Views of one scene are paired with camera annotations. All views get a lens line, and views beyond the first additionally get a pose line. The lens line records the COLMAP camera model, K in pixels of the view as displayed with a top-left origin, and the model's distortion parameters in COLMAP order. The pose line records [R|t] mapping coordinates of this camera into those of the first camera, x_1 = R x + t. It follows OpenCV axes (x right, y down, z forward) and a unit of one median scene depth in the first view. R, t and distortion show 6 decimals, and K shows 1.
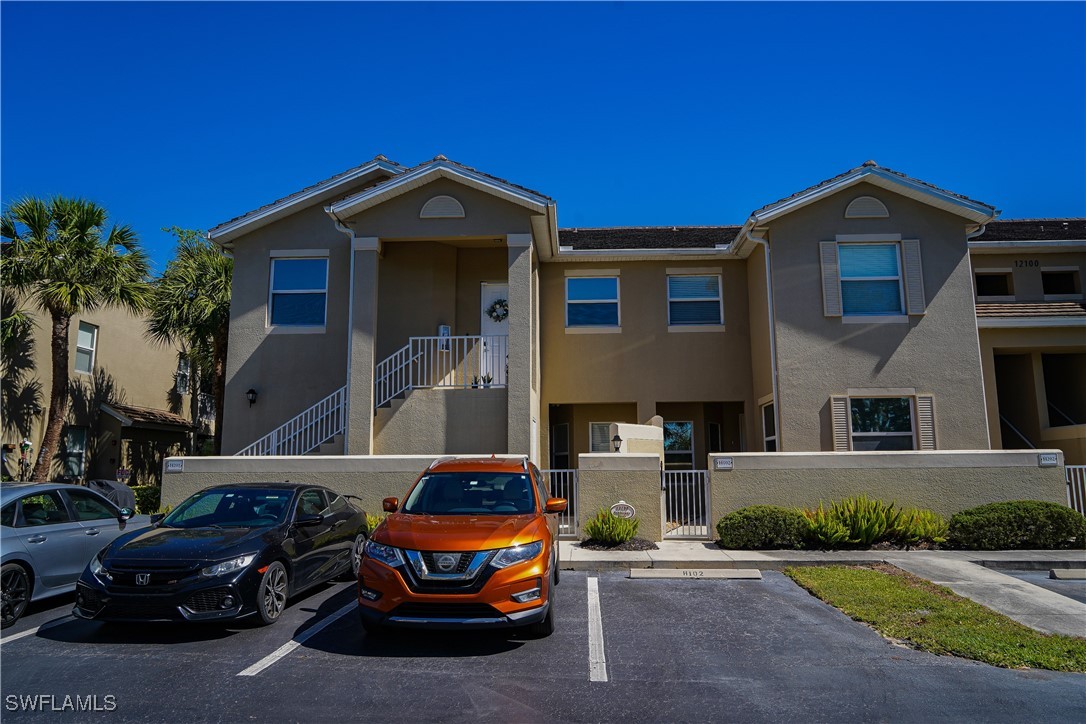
lens RADIAL K [[725.7, 0, 543.0], [0, 725.7, 362.0], [0, 0, 1]] dist [-0.027770, 0.001708]
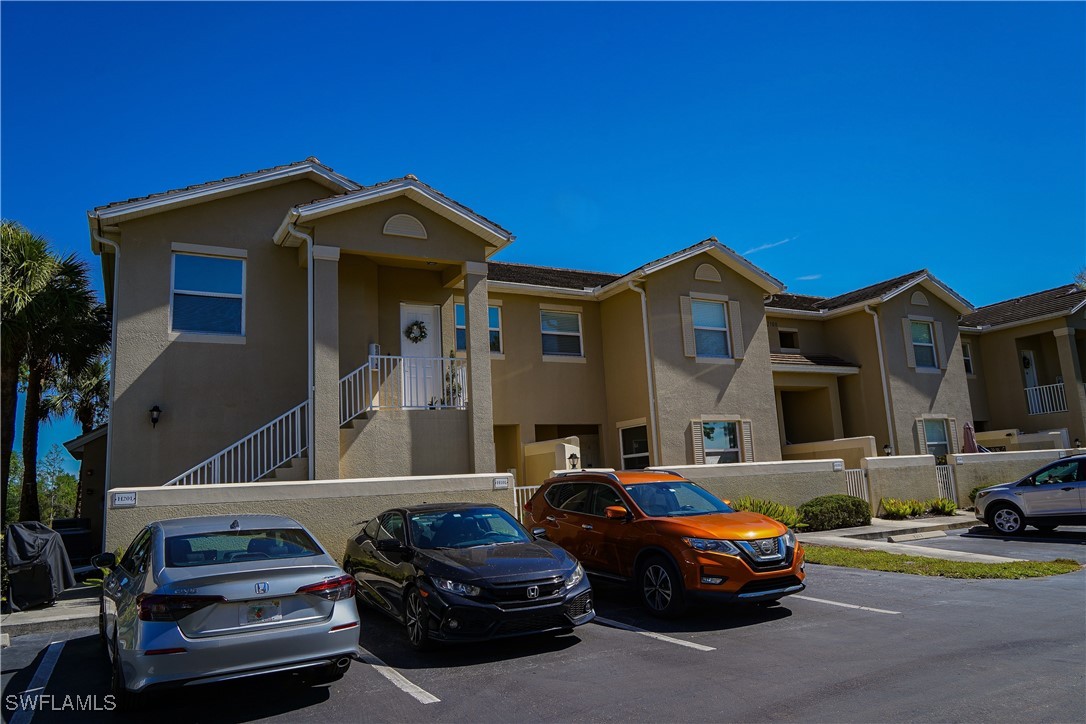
lens RADIAL K [[750.2, 0, 543.0], [0, 750.2, 362.0], [0, 0, 1]] dist [-0.030421, 0.000794]
pose [[0.846785, 0.049446, 0.529631, -0.505097], [-0.033213, 0.998642, -0.040131, 0.006769], [-0.530897, 0.016391, 0.847278, 0.035275]]
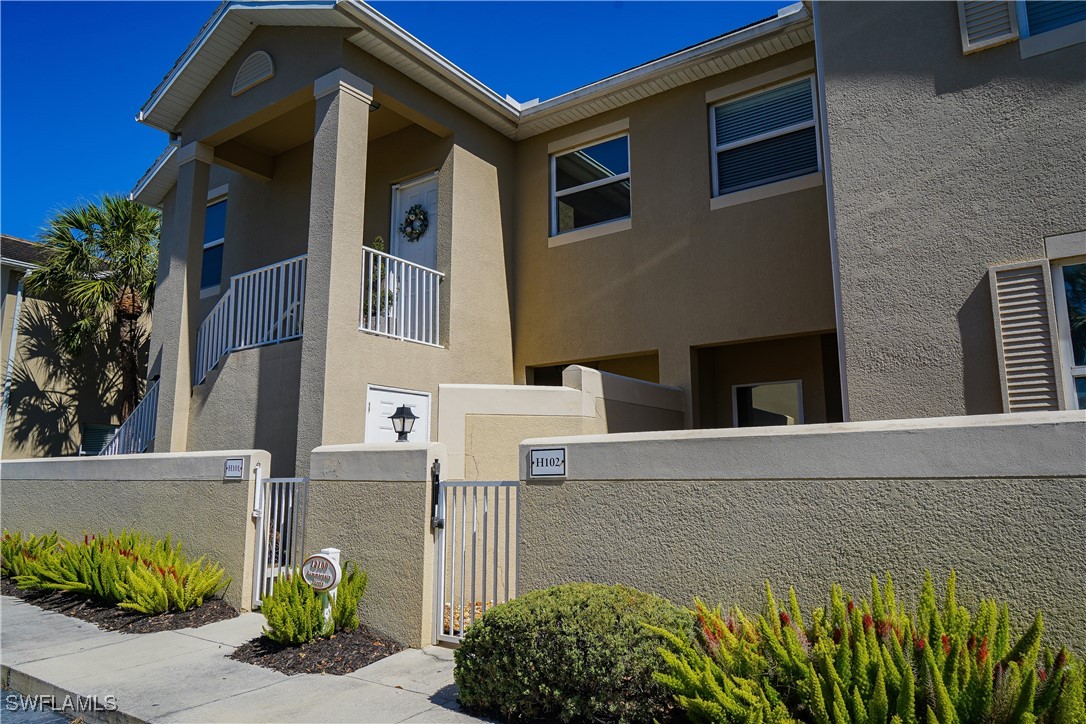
lens RADIAL K [[725.7, 0, 543.0], [0, 725.7, 362.0], [0, 0, 1]] dist [-0.027770, 0.001708]
pose [[0.839582, -0.084810, -0.536571, 0.394549], [0.078547, 0.996311, -0.034573, 0.086369], [0.537524, -0.013119, 0.843147, 0.584612]]
